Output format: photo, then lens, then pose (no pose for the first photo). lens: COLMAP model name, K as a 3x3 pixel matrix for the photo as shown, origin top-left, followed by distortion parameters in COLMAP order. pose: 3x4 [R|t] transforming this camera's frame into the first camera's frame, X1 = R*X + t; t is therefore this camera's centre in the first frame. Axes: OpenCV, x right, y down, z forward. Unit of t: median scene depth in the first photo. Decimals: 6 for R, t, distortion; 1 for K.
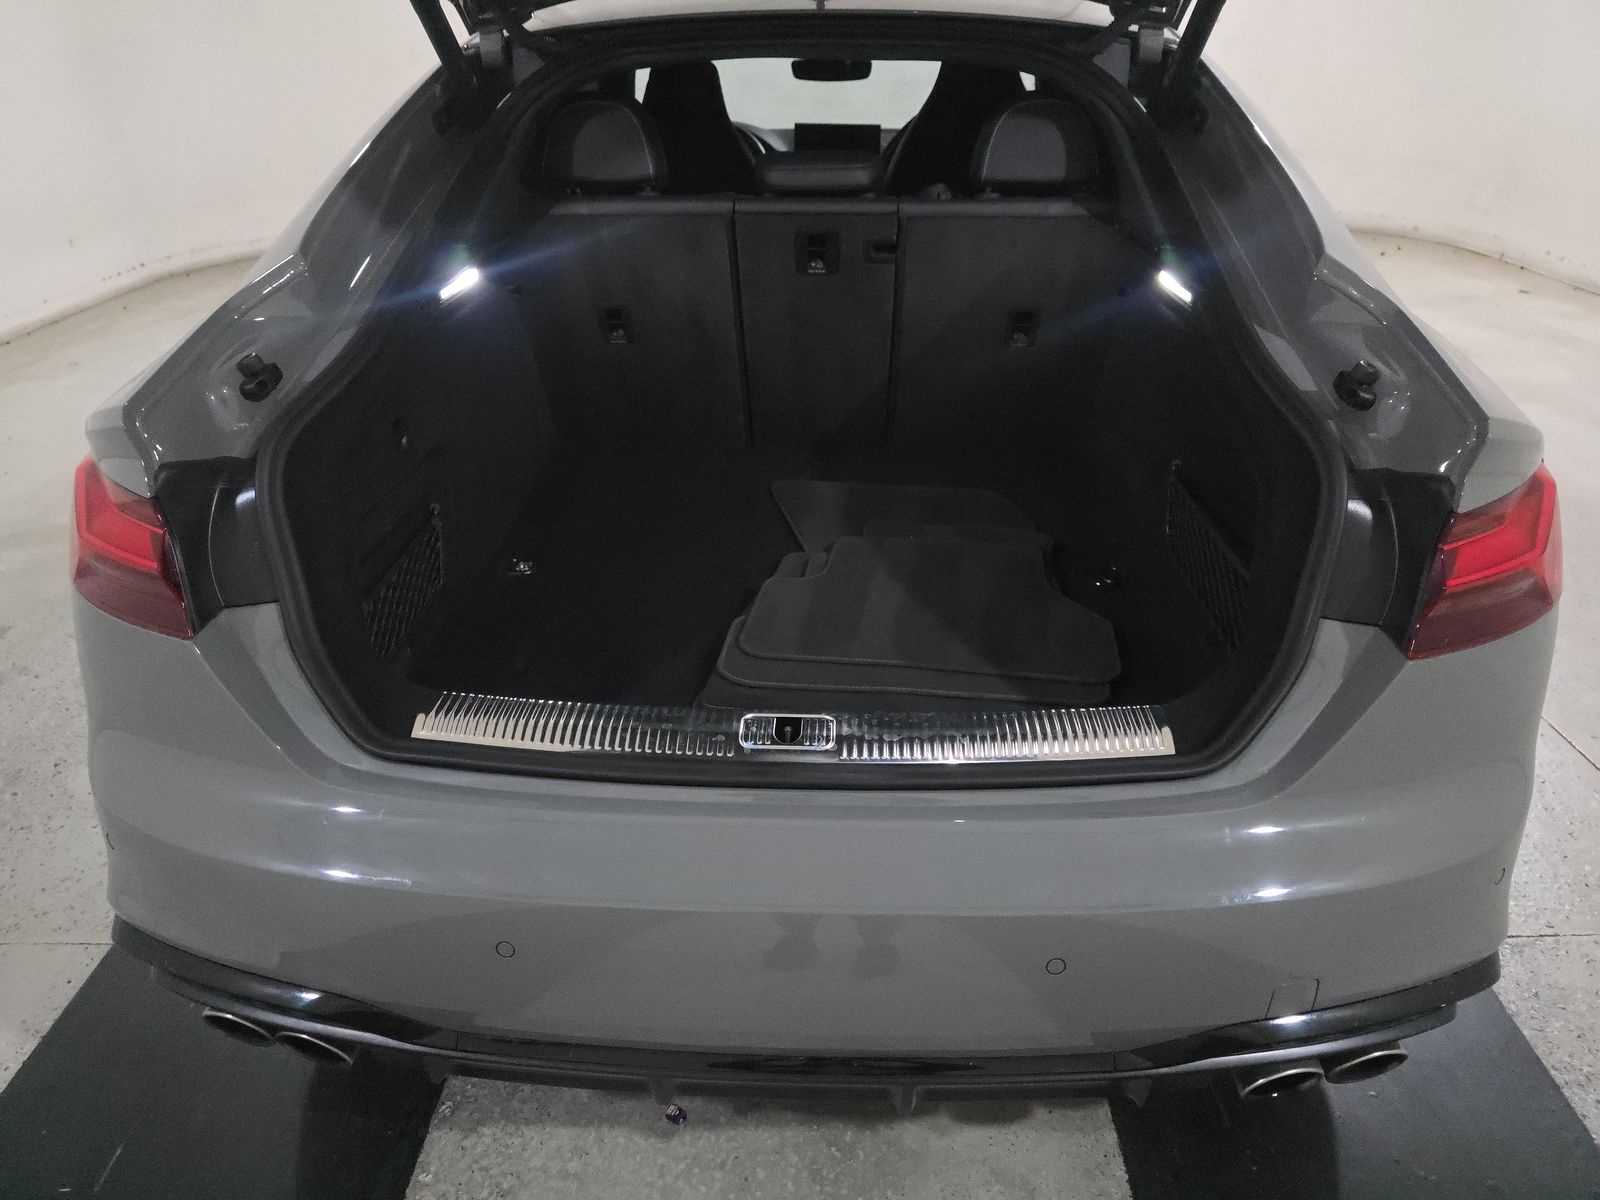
lens RADIAL K [[1071.4, 0, 796.9], [0, 1071.4, 603.5], [0, 0, 1]] dist [0.031983, -0.029967]
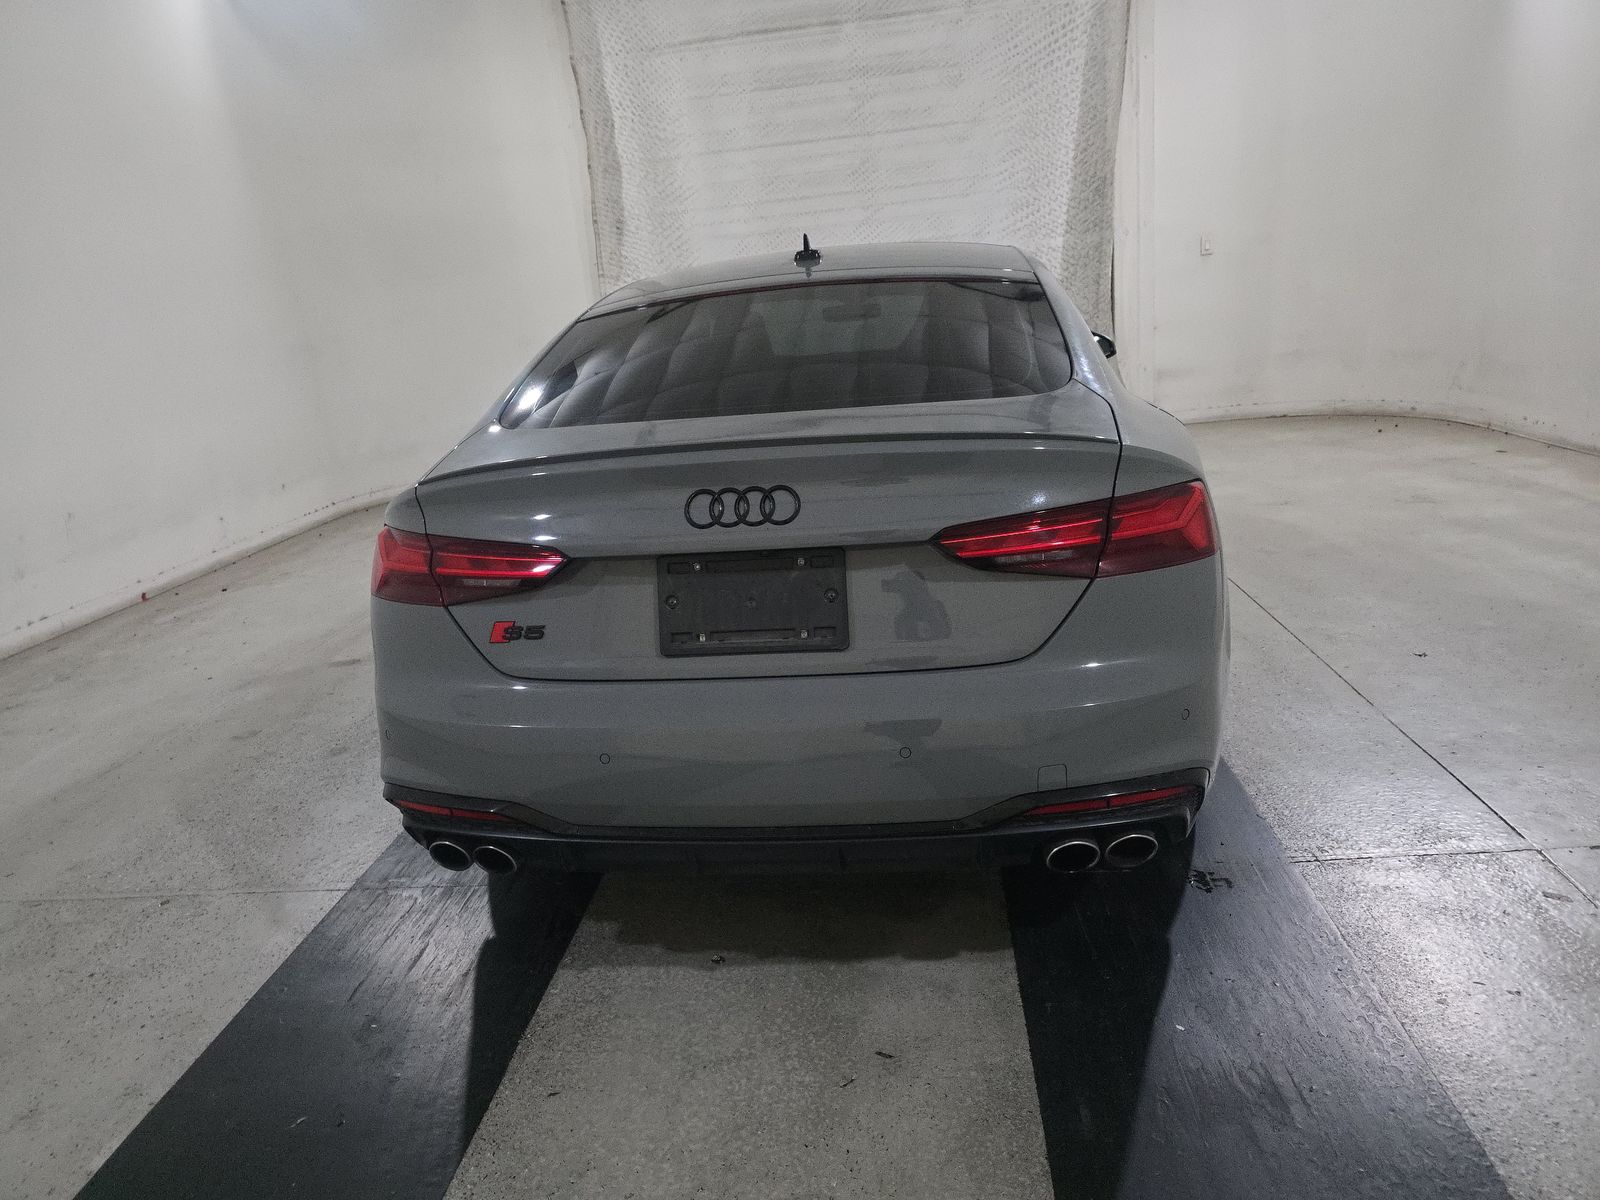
lens RADIAL K [[1071.4, 0, 783.5], [0, 1071.4, 608.0], [0, 0, 1]] dist [0.031983, -0.029967]
pose [[0.993141, -0.045273, -0.107806, 0.159876], [0.022308, 0.978427, -0.205386, 0.307733], [0.114779, 0.201573, 0.972725, -0.532087]]
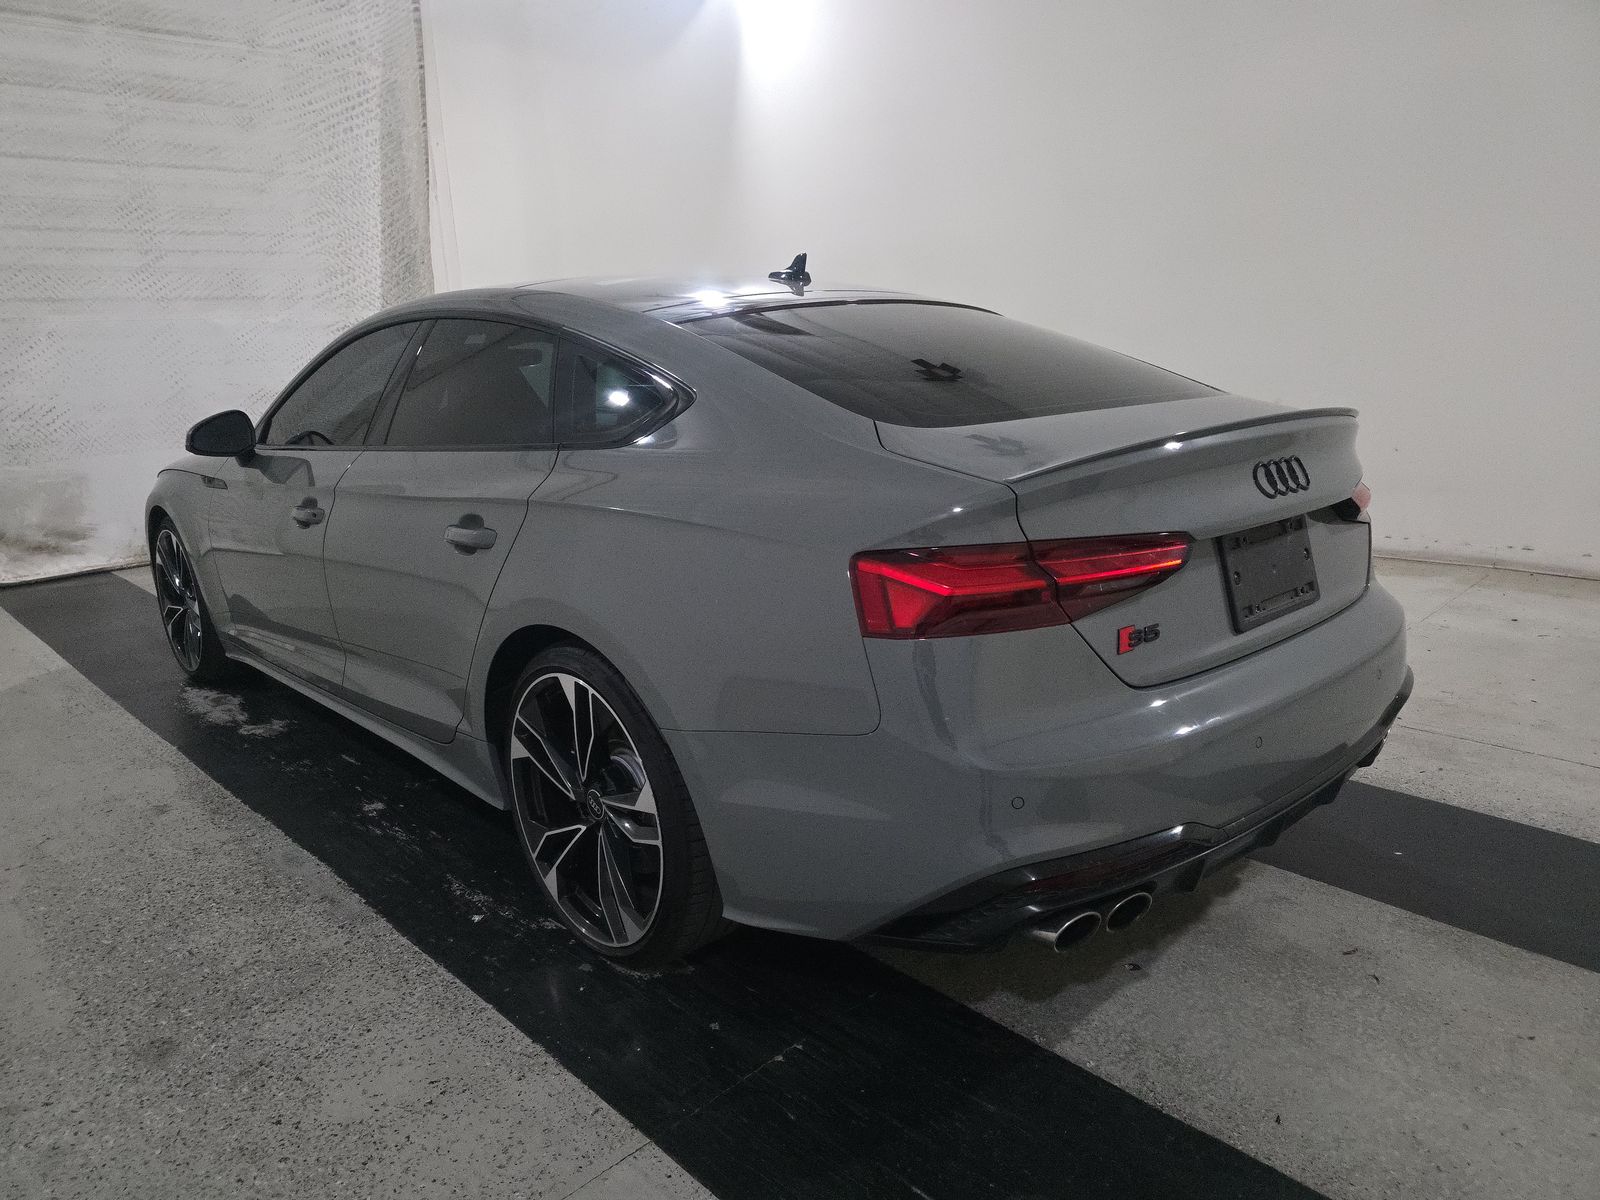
lens RADIAL K [[1071.4, 0, 783.8], [0, 1071.4, 614.7], [0, 0, 1]] dist [0.031983, -0.029967]
pose [[0.709266, -0.182320, 0.680956, -1.345238], [0.353161, 0.927911, -0.119404, 0.045221], [-0.610098, 0.325177, 0.722524, 0.092703]]
